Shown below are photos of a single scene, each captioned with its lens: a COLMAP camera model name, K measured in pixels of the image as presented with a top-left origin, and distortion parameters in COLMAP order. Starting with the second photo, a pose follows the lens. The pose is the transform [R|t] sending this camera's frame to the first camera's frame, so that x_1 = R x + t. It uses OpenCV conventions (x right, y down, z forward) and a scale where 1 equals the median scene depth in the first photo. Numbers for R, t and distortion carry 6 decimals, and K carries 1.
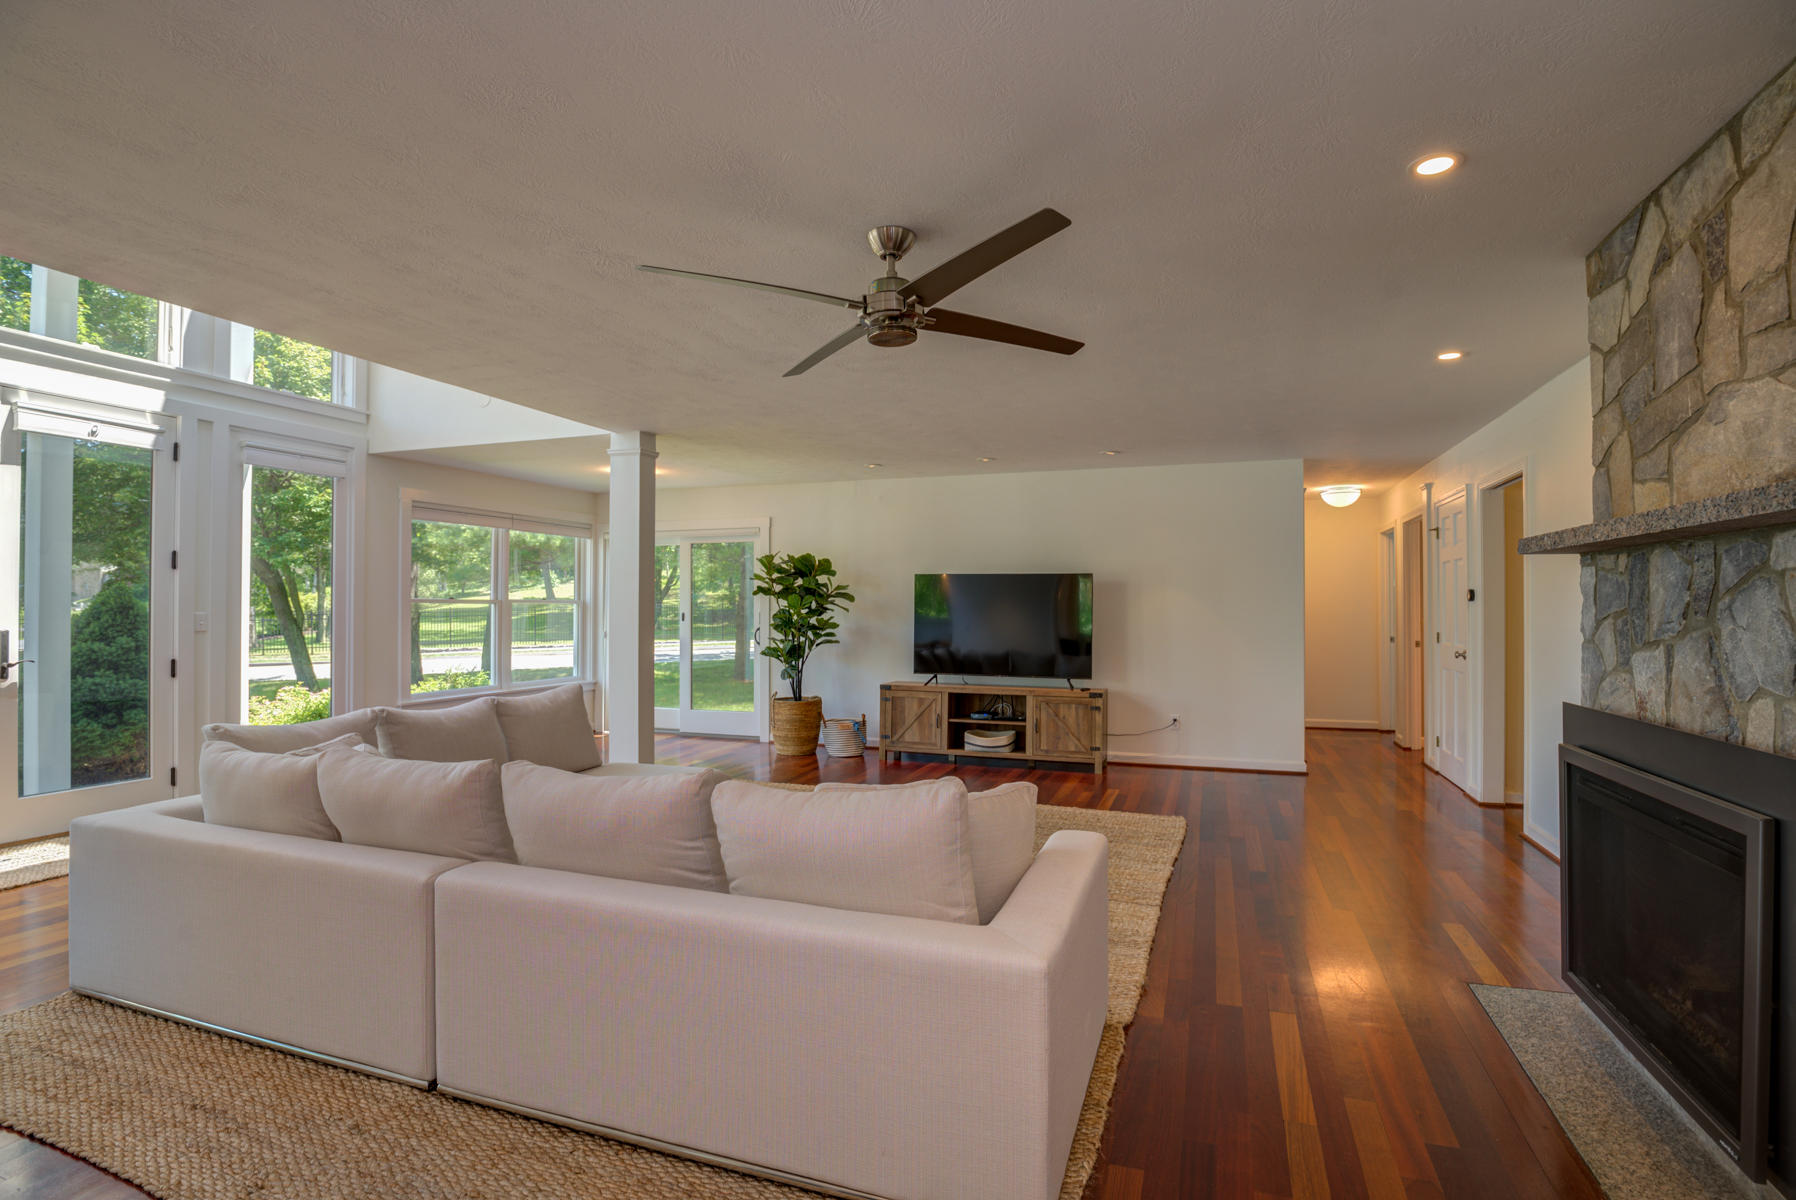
lens RADIAL K [[875.6, 0, 906.3], [0, 875.6, 601.8], [0, 0, 1]] dist [-0.021224, -0.005754]
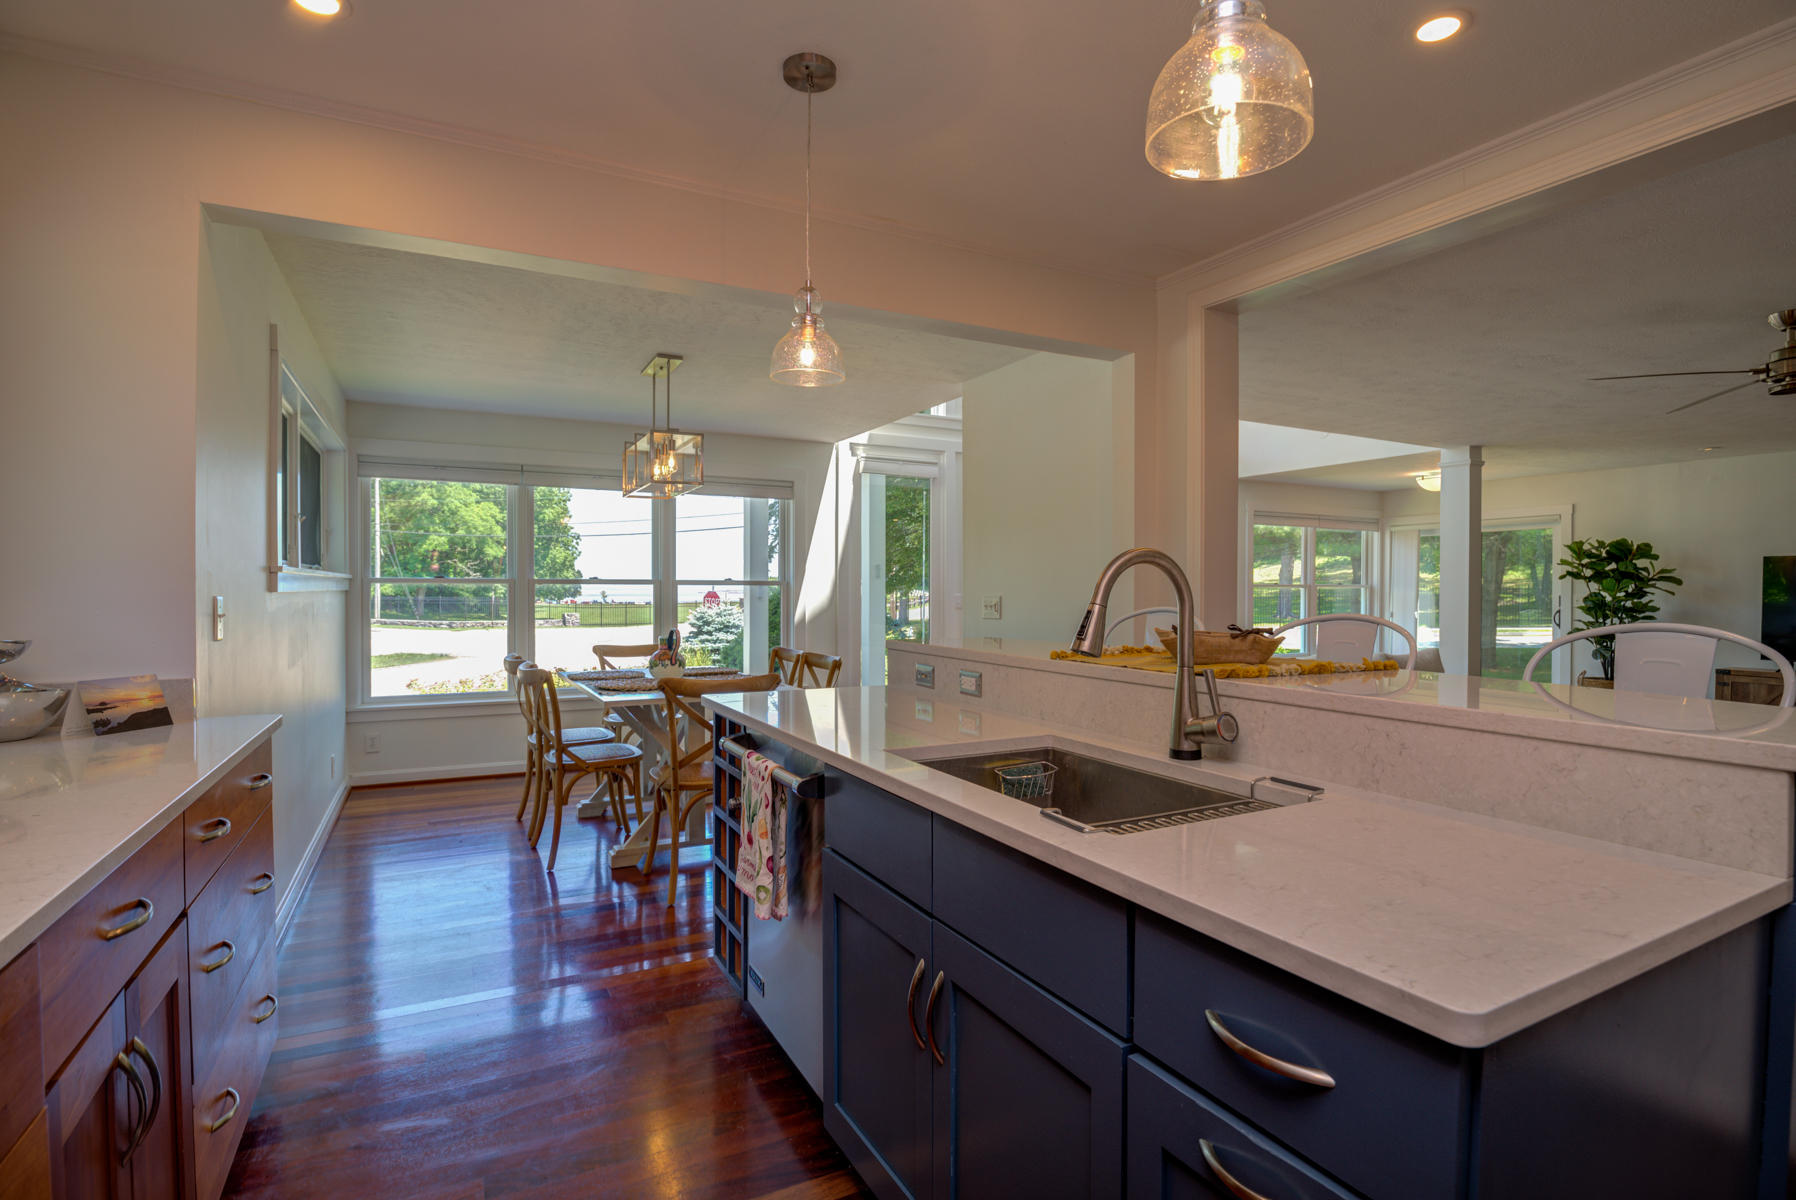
lens RADIAL K [[875.6, 0, 895.0], [0, 875.6, 597.2], [0, 0, 1]] dist [-0.021224, -0.005754]
pose [[0.732189, 0.006127, -0.681074, -0.065580], [0.002444, 0.999929, 0.011623, 0.000155], [0.681097, -0.010175, 0.732123, -0.427103]]
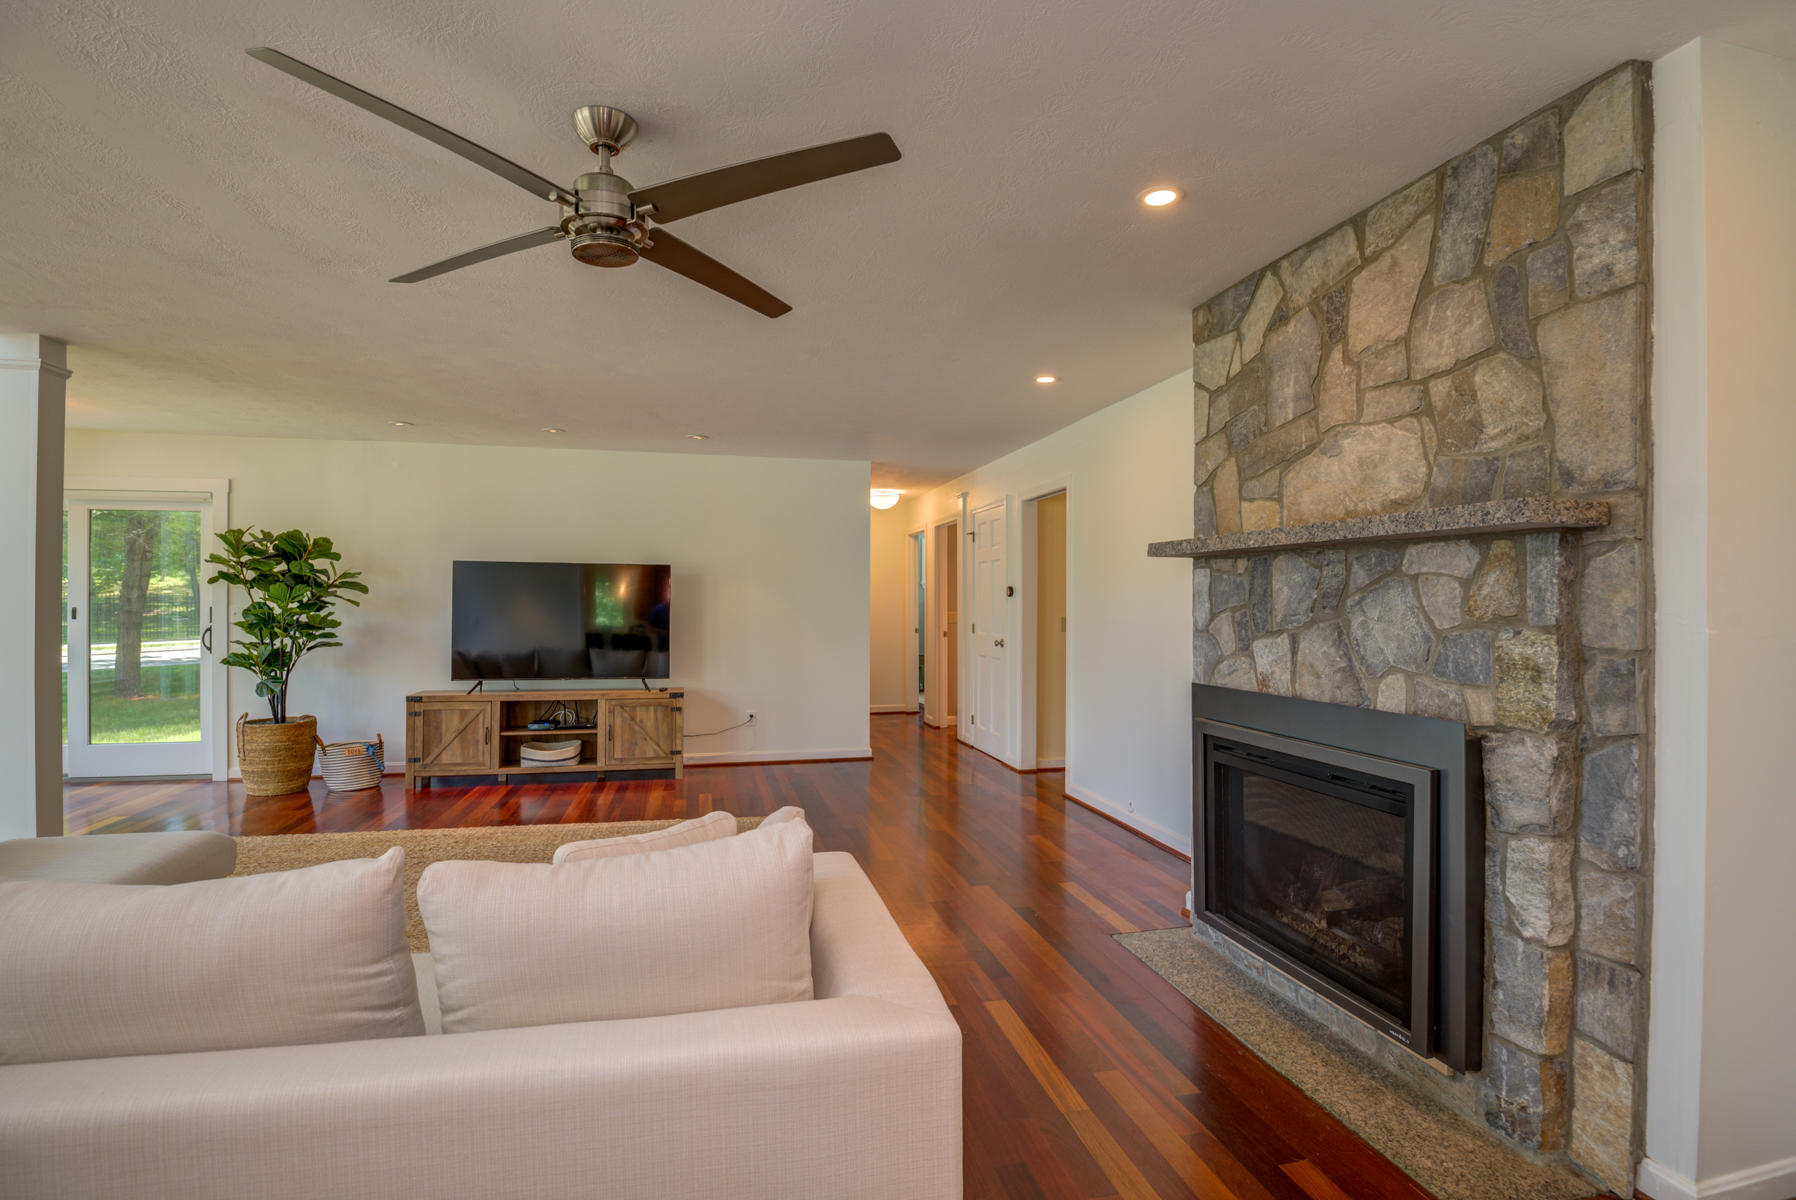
lens RADIAL K [[875.6, 0, 903.7], [0, 875.6, 600.7], [0, 0, 1]] dist [-0.021224, -0.005754]
pose [[0.839625, 0.002512, 0.543161, -0.100402], [-0.005776, 0.999974, 0.004304, 0.000450], [-0.543136, -0.006751, 0.839617, 0.097185]]
